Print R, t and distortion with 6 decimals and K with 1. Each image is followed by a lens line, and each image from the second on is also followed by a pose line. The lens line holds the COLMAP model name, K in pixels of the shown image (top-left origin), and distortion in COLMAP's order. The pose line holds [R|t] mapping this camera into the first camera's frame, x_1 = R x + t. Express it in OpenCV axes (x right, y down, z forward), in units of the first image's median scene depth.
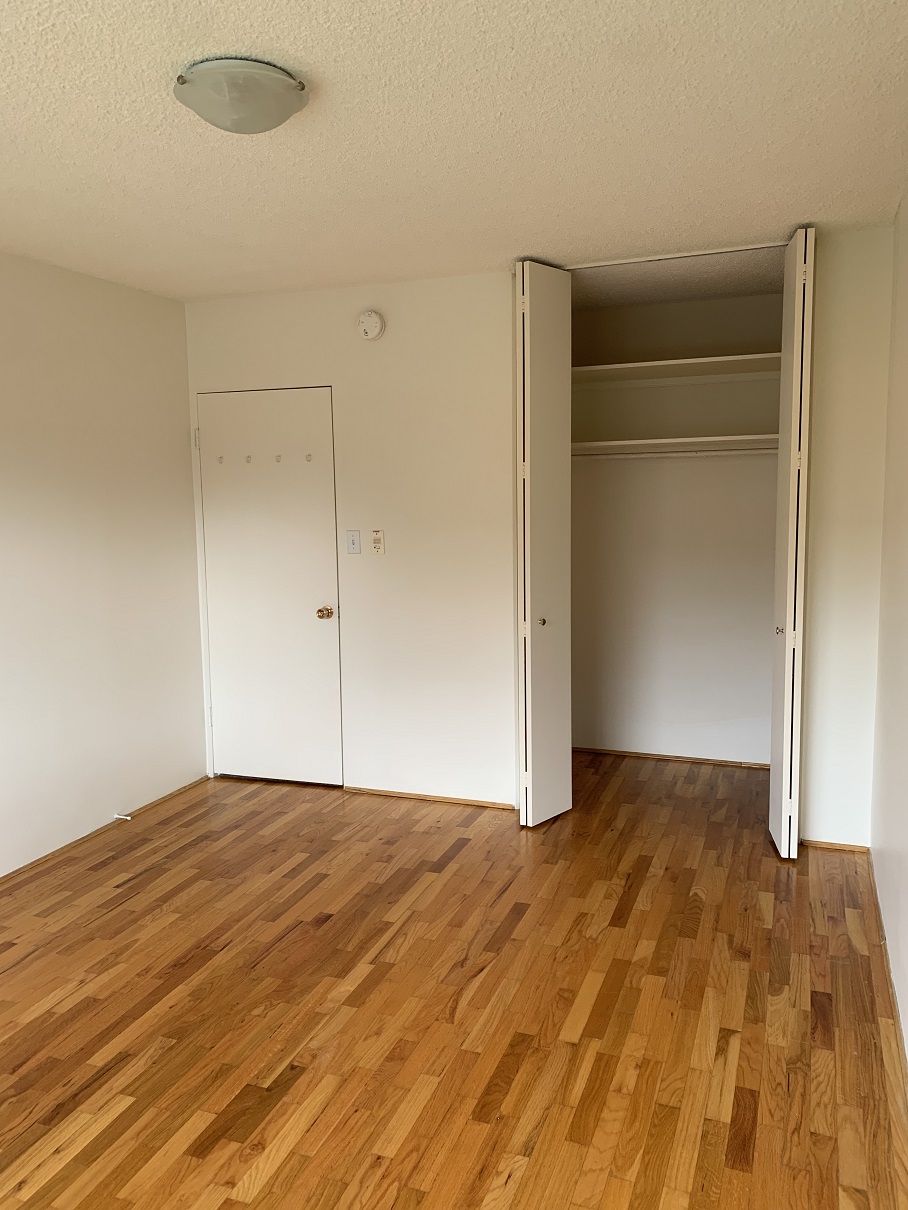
lens RADIAL K [[916.2, 0, 453.5], [0, 916.2, 603.5], [0, 0, 1]] dist [0.001946, -0.021051]
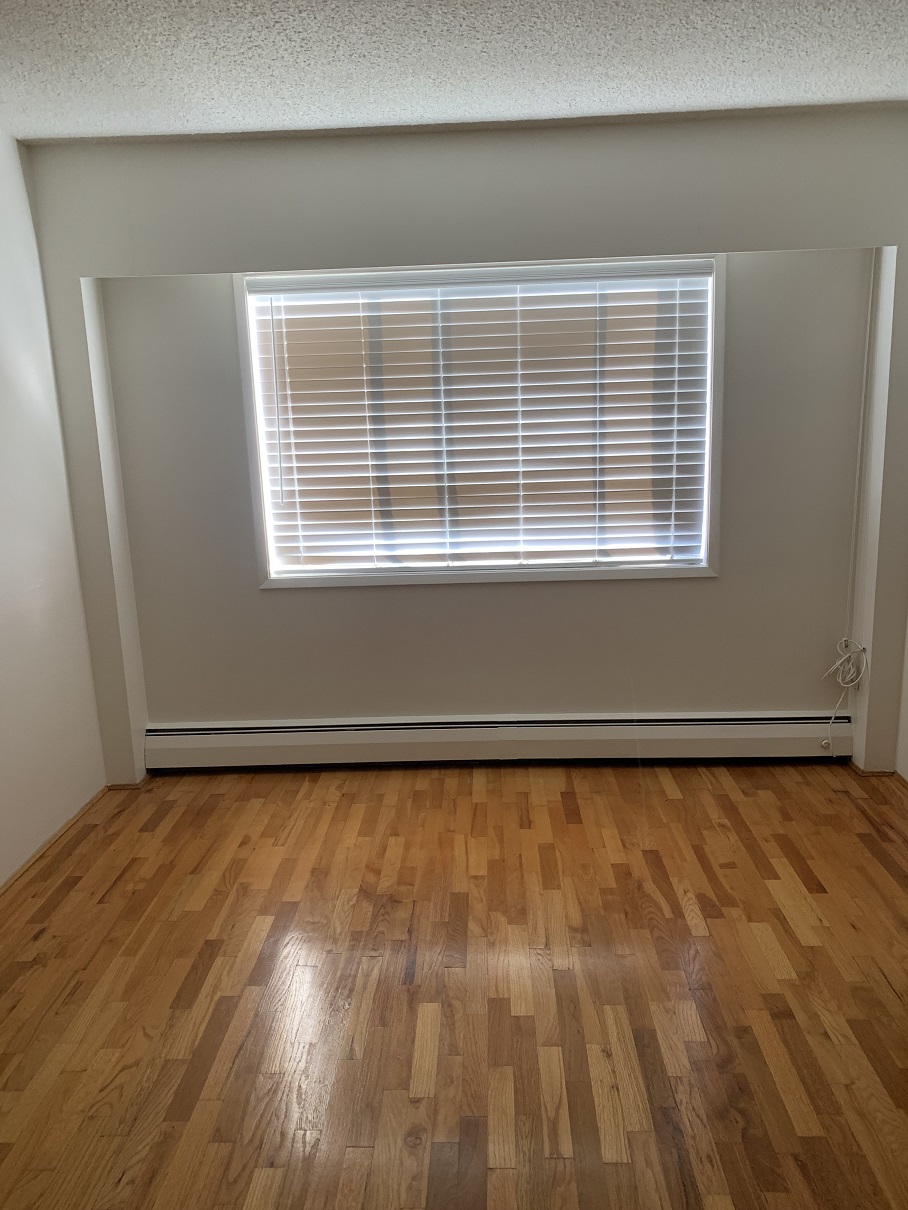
lens RADIAL K [[916.2, 0, 460.8], [0, 916.2, 603.2], [0, 0, 1]] dist [0.001946, -0.021051]
pose [[-0.943370, 0.108729, -0.313419, -0.035673], [-0.002544, 0.942365, 0.334576, -0.204380], [0.331734, 0.316426, -0.888722, 1.664647]]
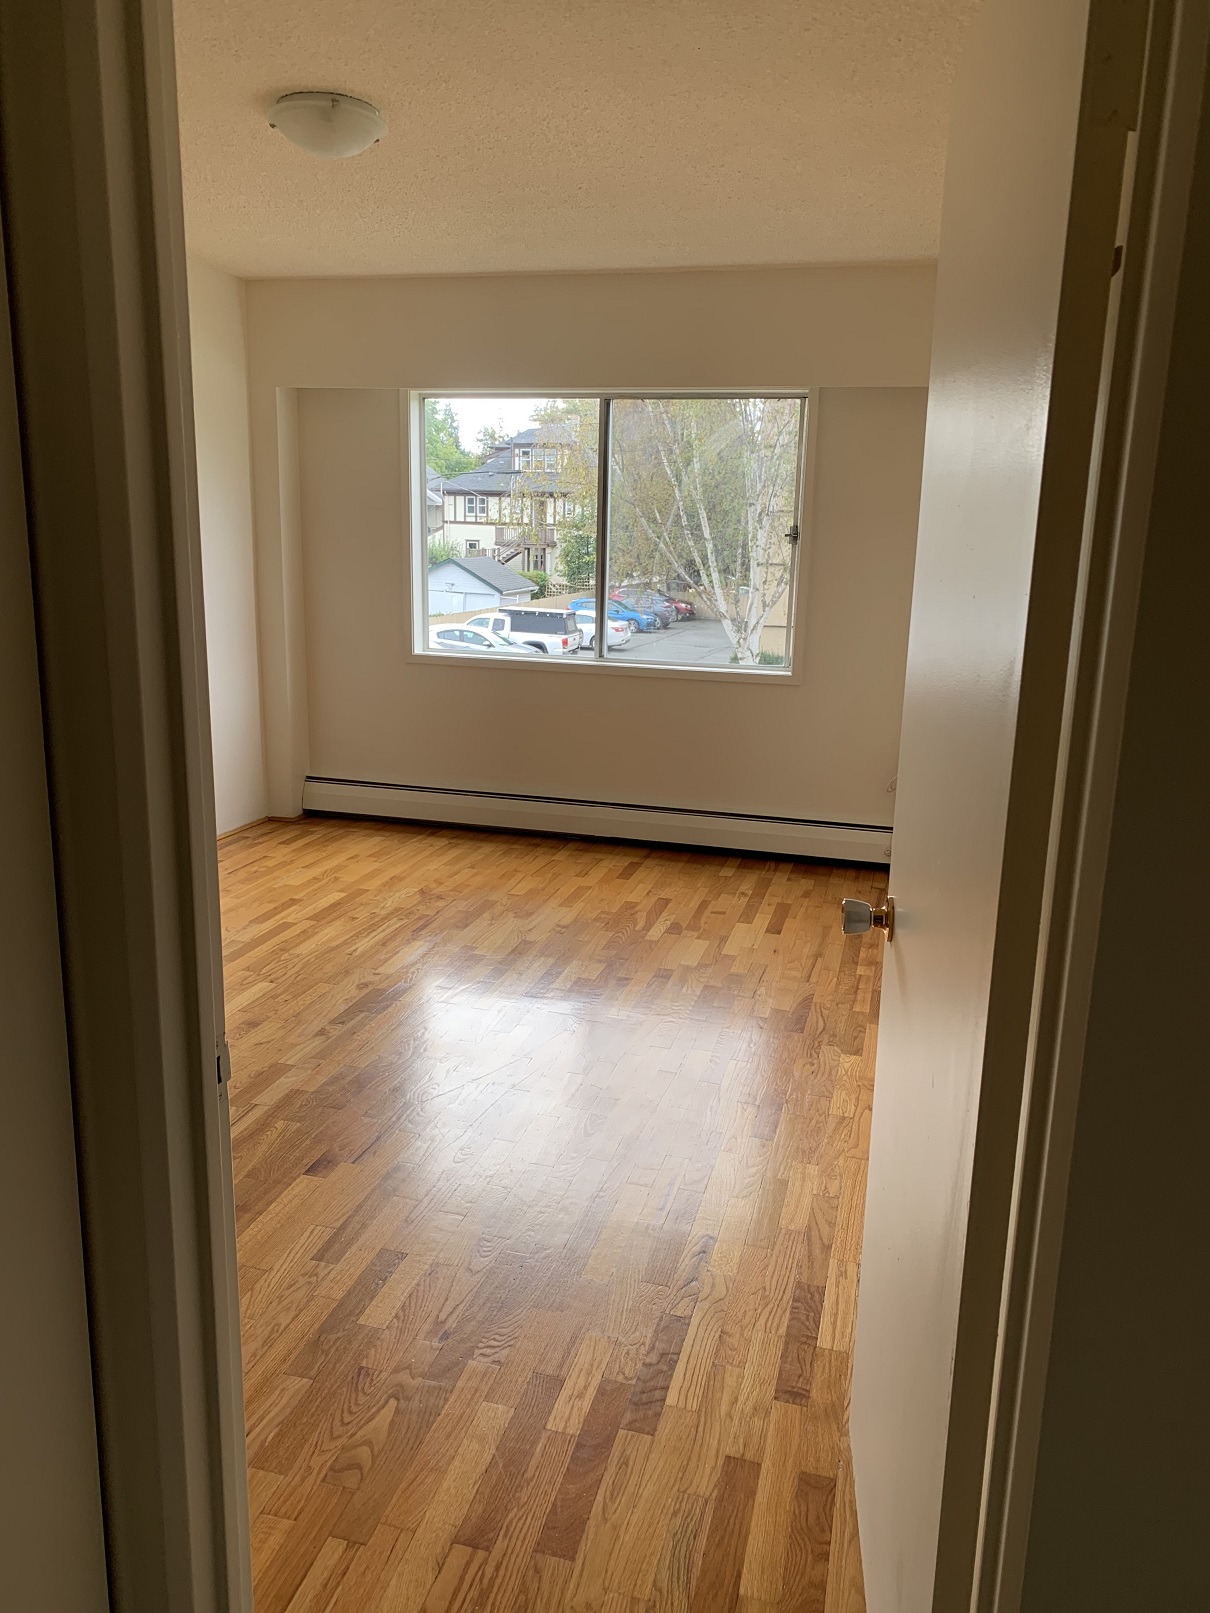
lens RADIAL K [[1221.4, 0, 600.9], [0, 1221.4, 808.3], [0, 0, 1]] dist [0.001946, -0.021051]
pose [[-0.994970, 0.003405, -0.100117, -0.388885], [-0.032142, 0.935728, 0.351256, -0.301863], [0.094878, 0.352707, -0.930911, 2.652713]]
